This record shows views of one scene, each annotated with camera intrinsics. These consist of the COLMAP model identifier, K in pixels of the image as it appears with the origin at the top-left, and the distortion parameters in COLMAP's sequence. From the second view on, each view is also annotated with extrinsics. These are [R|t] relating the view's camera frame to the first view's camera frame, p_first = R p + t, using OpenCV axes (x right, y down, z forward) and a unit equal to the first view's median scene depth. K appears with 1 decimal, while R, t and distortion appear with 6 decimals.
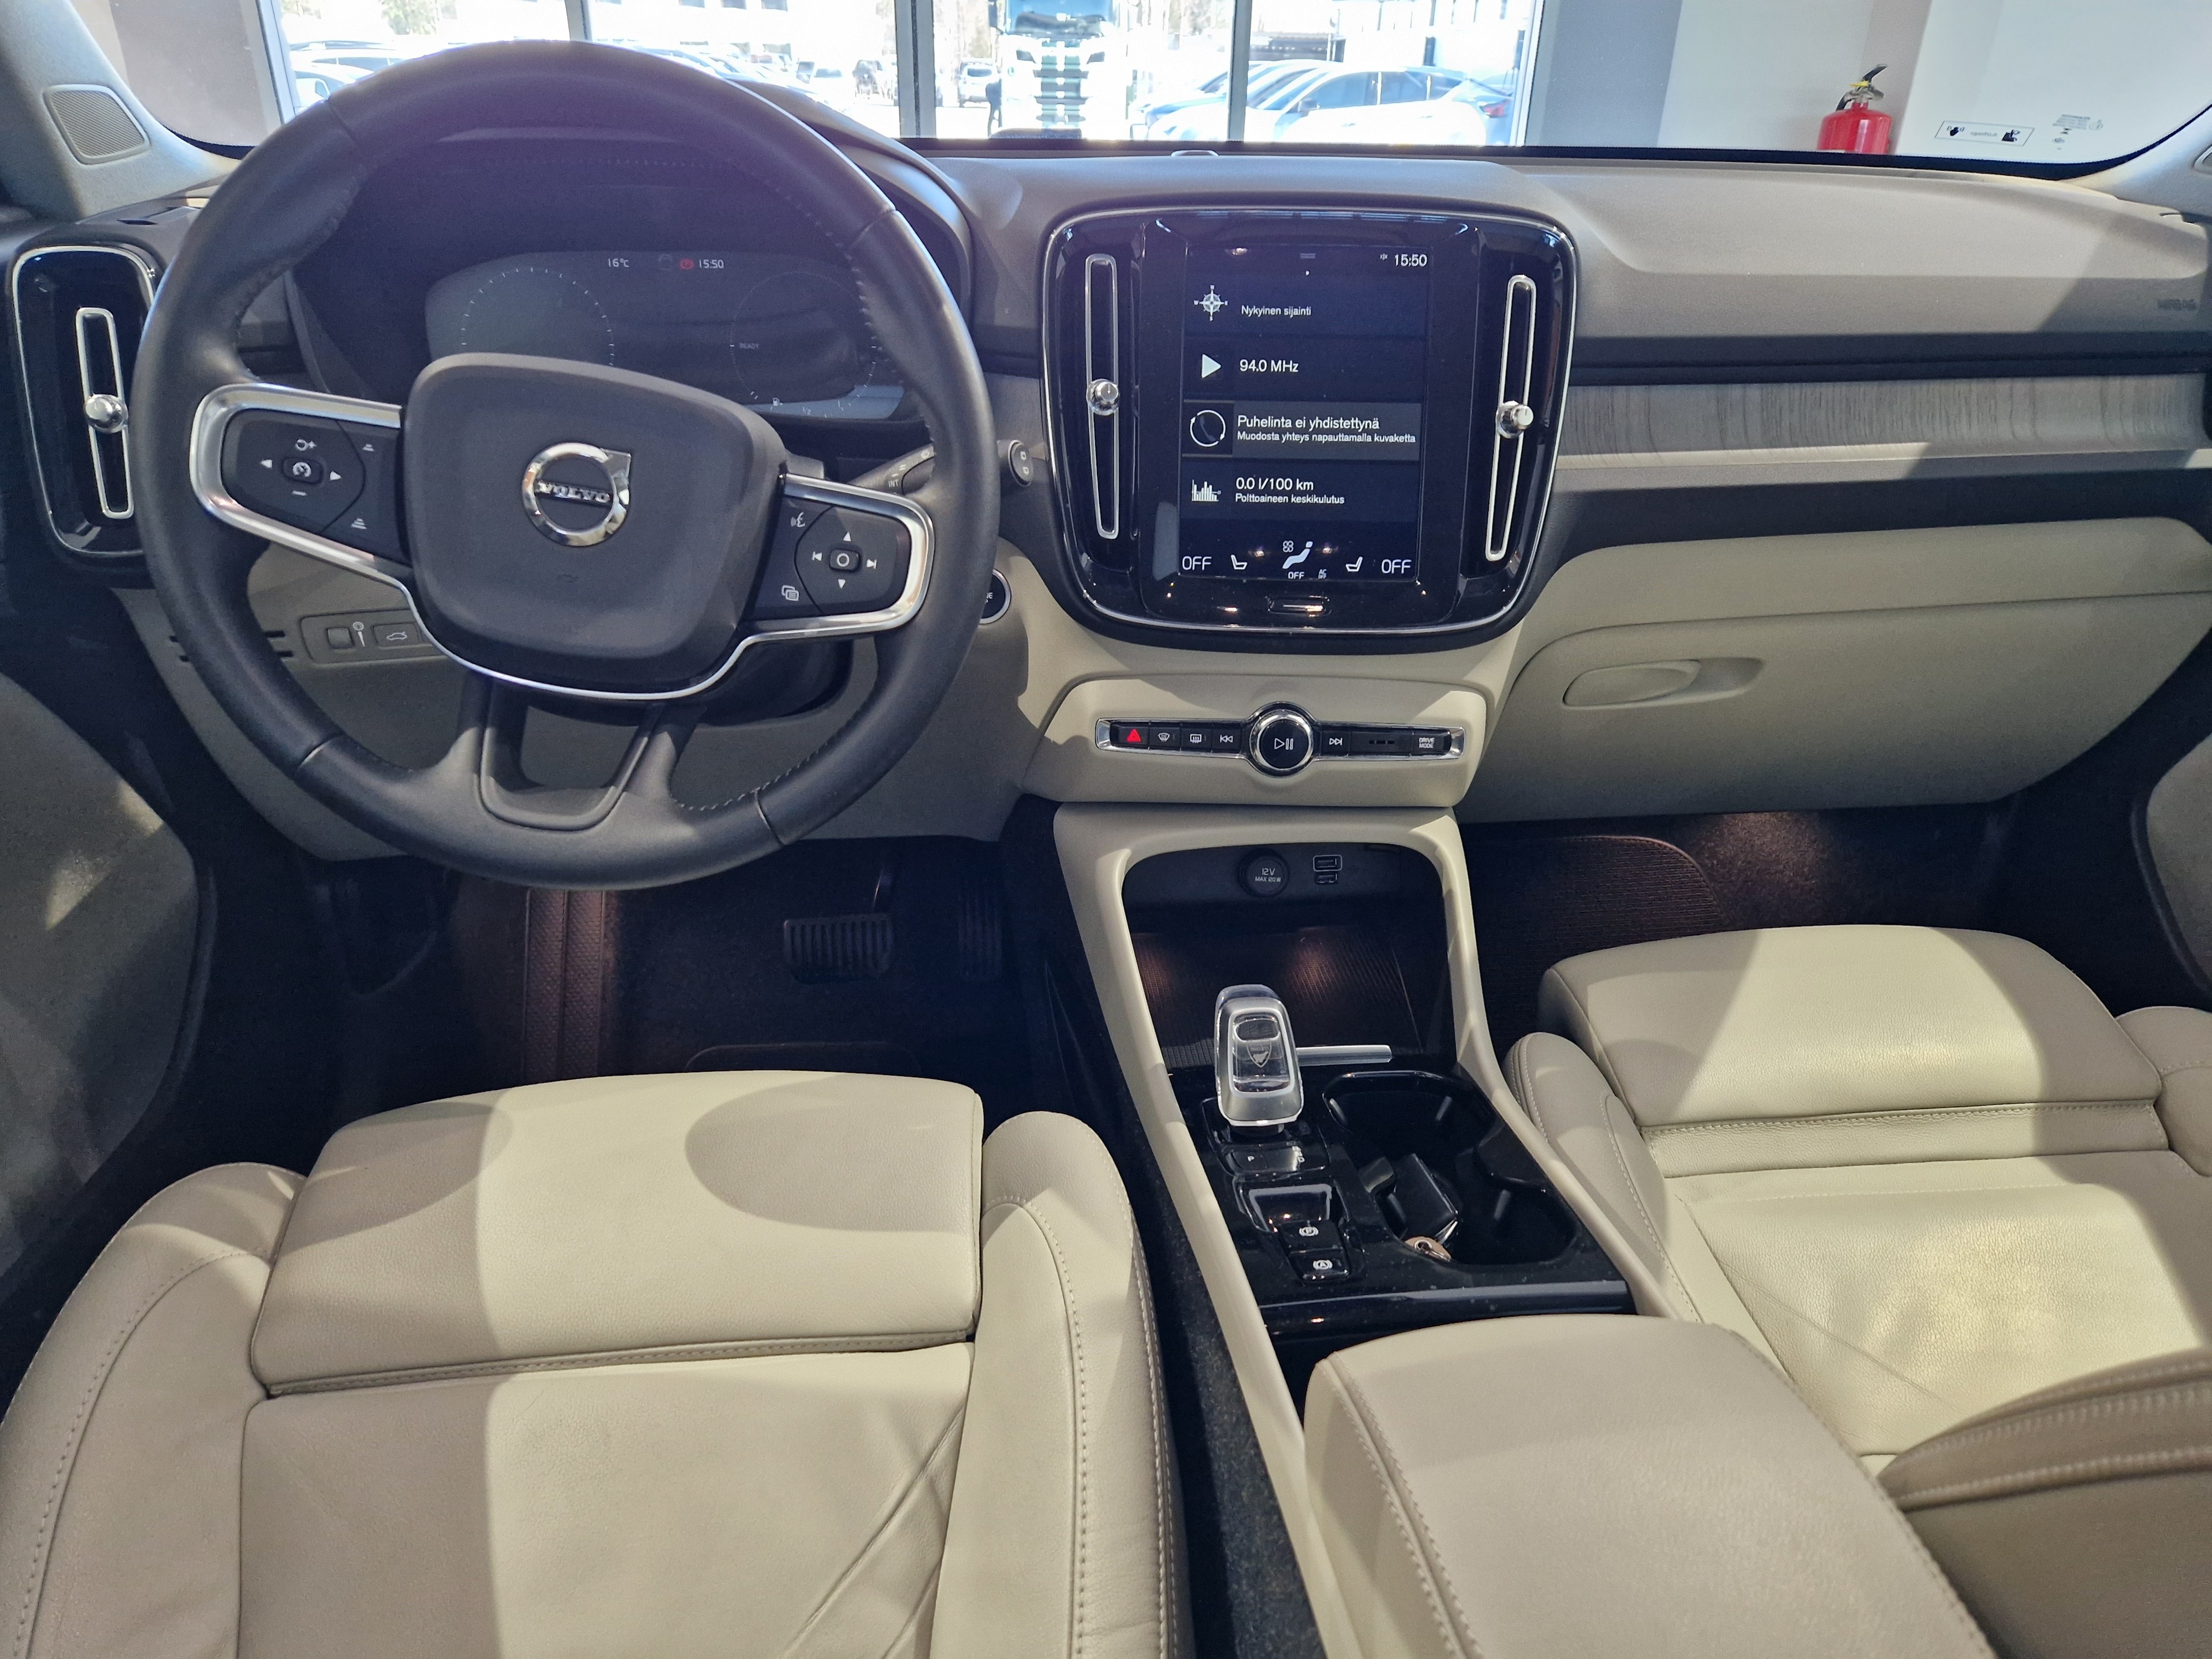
lens RADIAL K [[1498.2, 0, 1115.5], [0, 1498.2, 843.2], [0, 0, 1]] dist [0.057617, -0.049095]
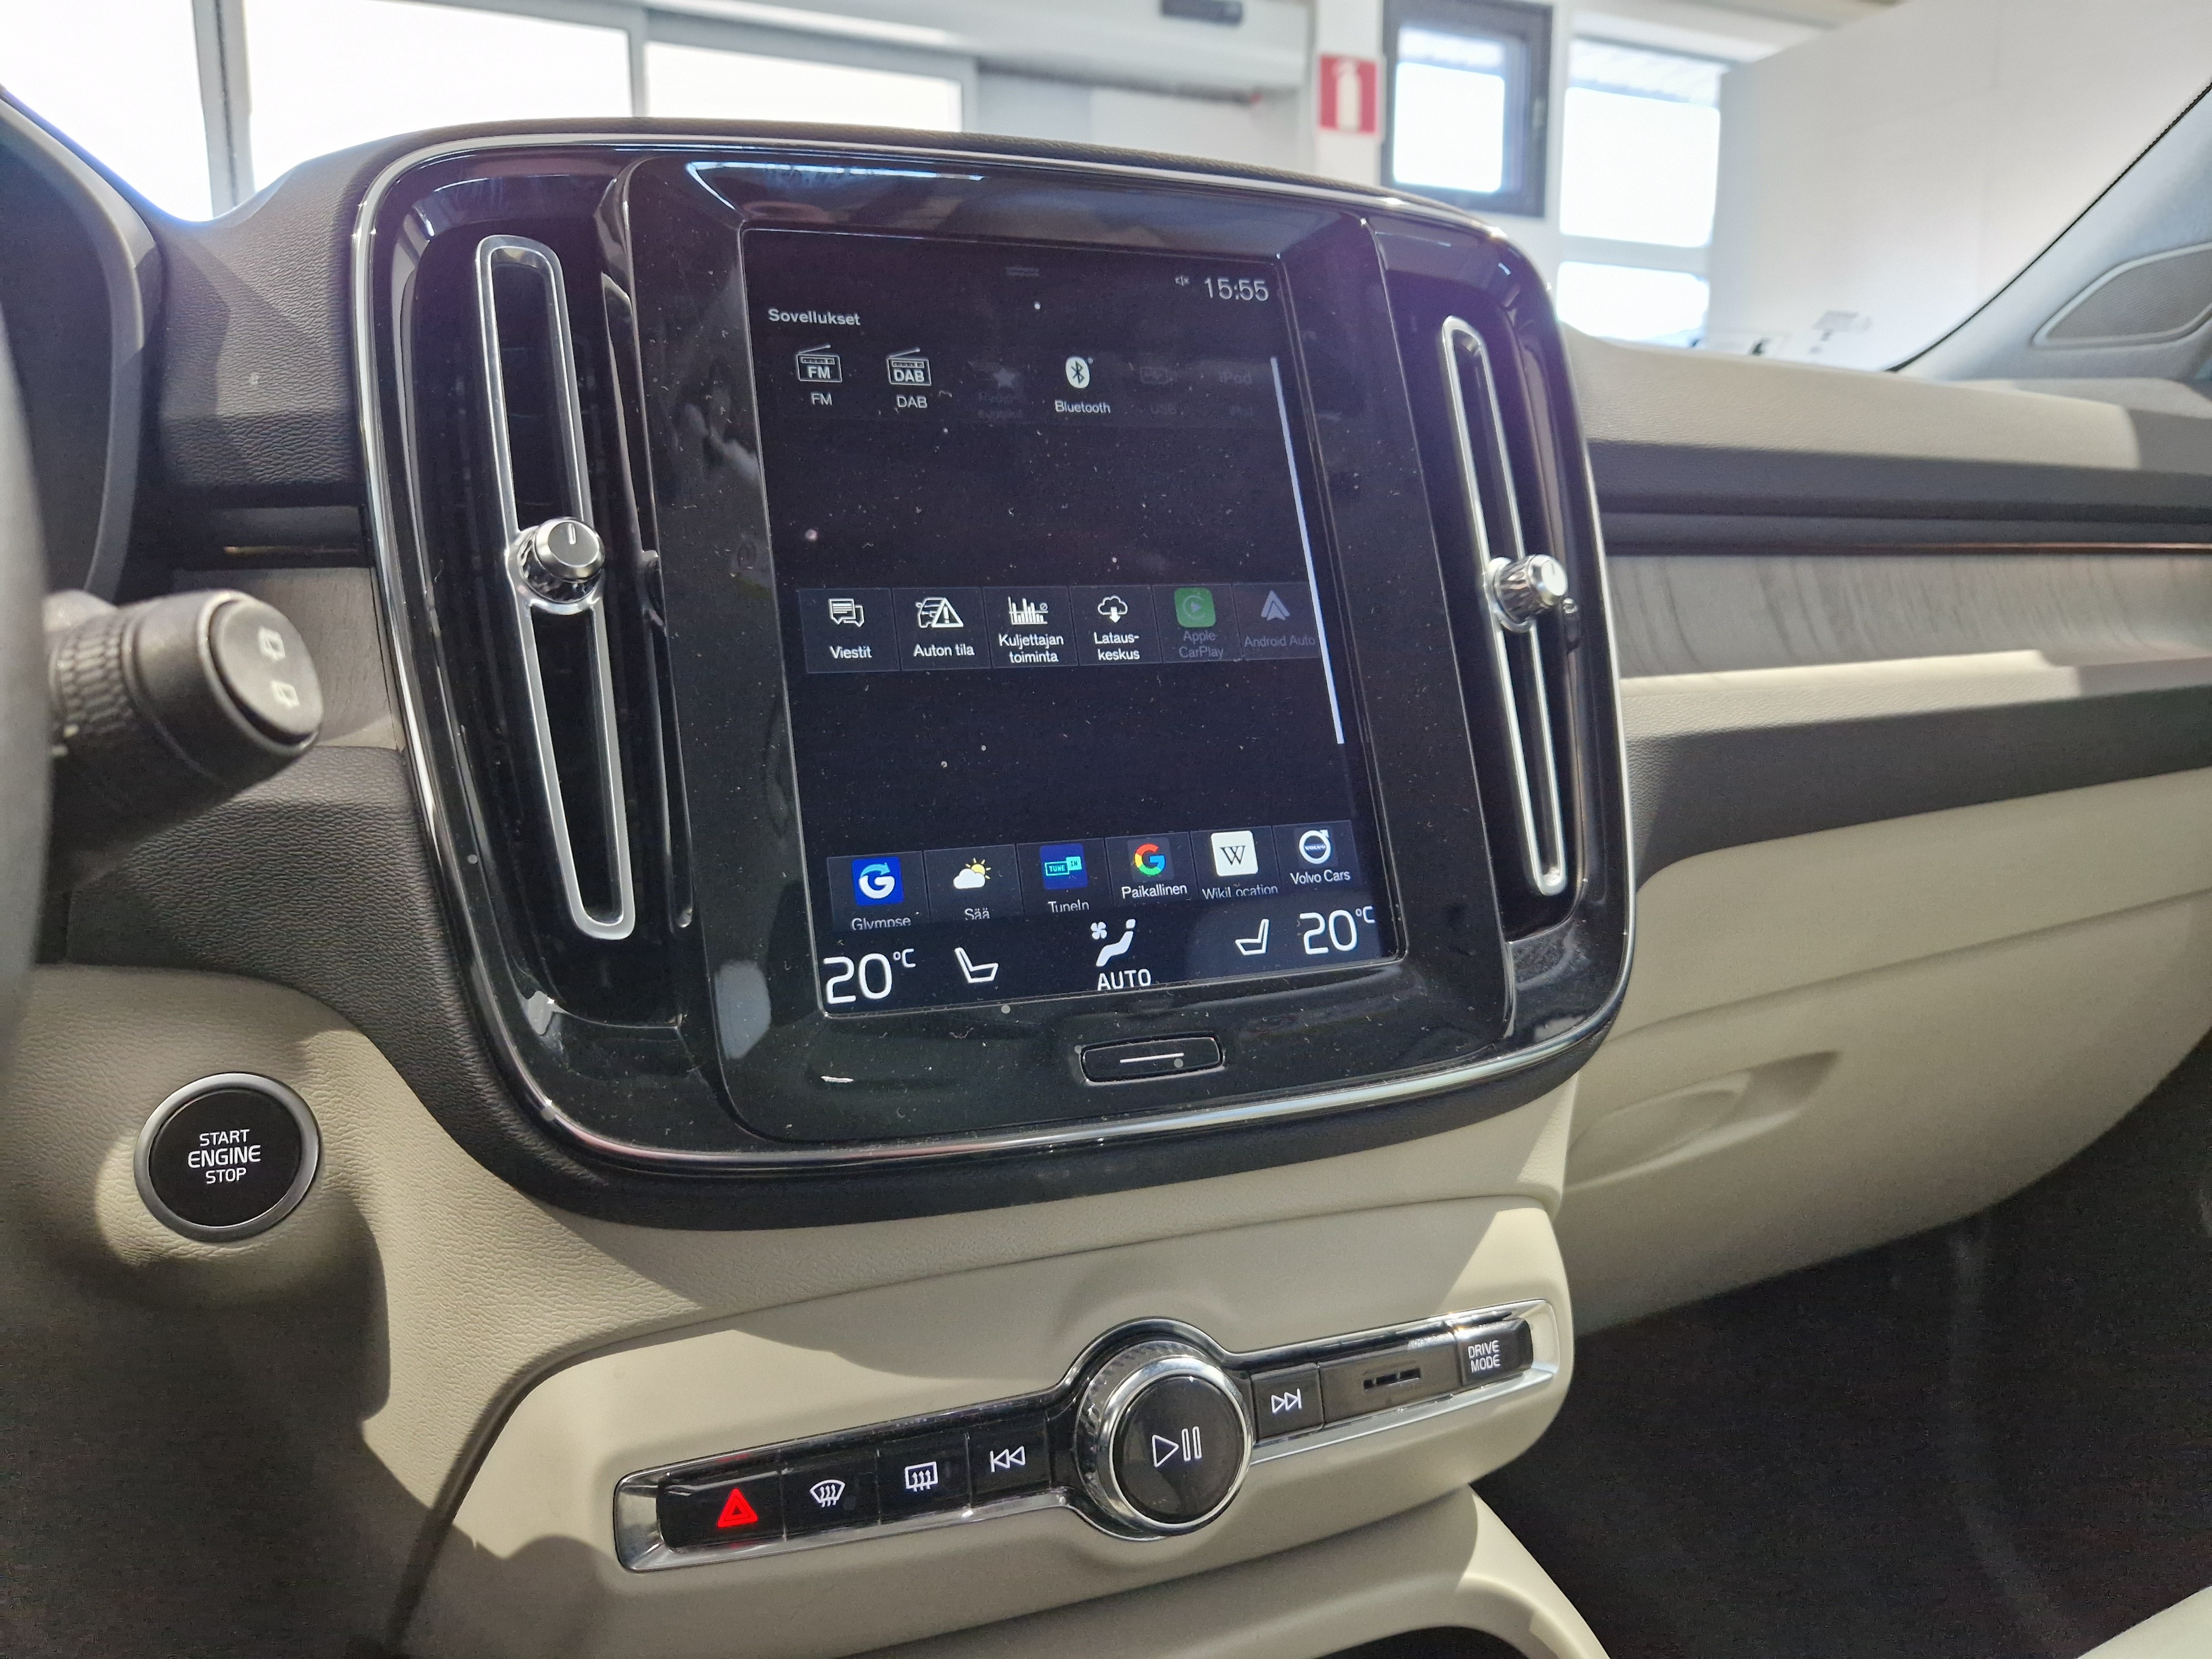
lens RADIAL K [[1498.2, 0, 1082.0], [0, 1498.2, 828.5], [0, 0, 1]] dist [0.057617, -0.049095]
pose [[0.937766, -0.083659, 0.337039, -0.017123], [0.184743, 0.941997, -0.280201, -0.108805], [-0.294048, 0.325029, 0.898828, 0.641353]]
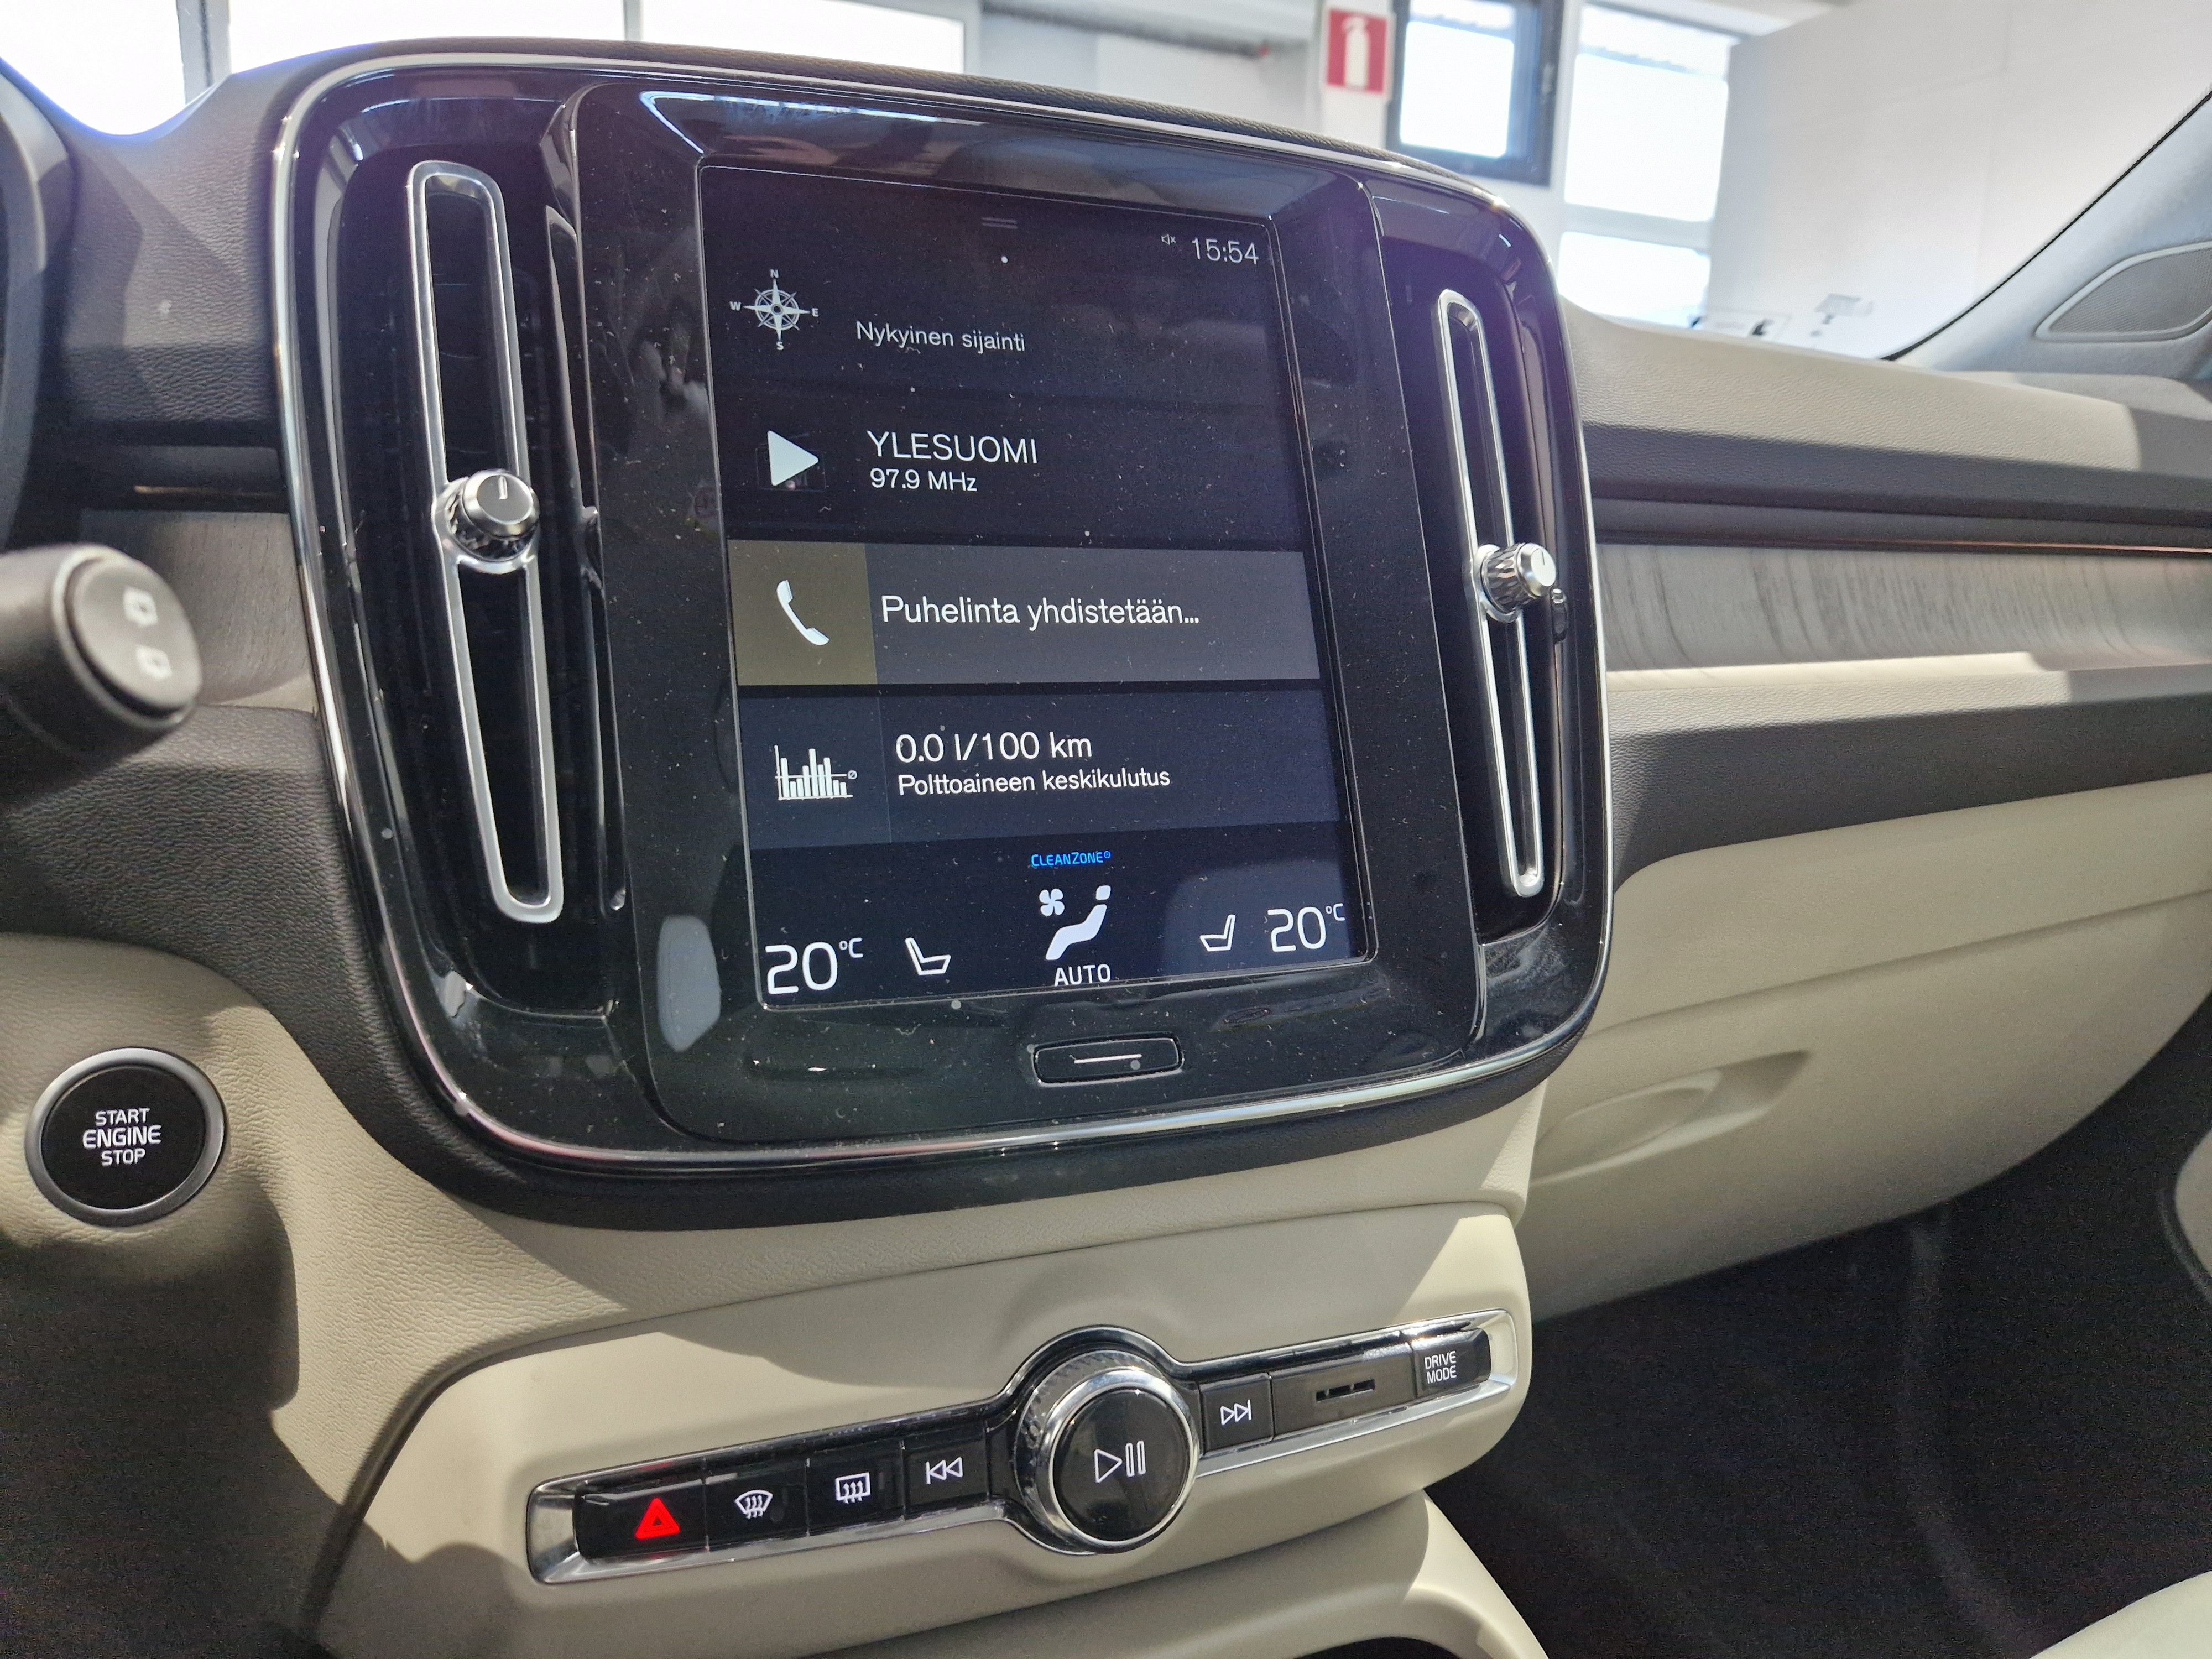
lens RADIAL K [[1498.2, 0, 1103.2], [0, 1498.2, 828.1], [0, 0, 1]] dist [0.057617, -0.049095]
pose [[0.931571, -0.065138, 0.357677, -0.005289], [0.162330, 0.954828, -0.248901, -0.119940], [-0.325308, 0.289930, 0.900064, 0.652513]]
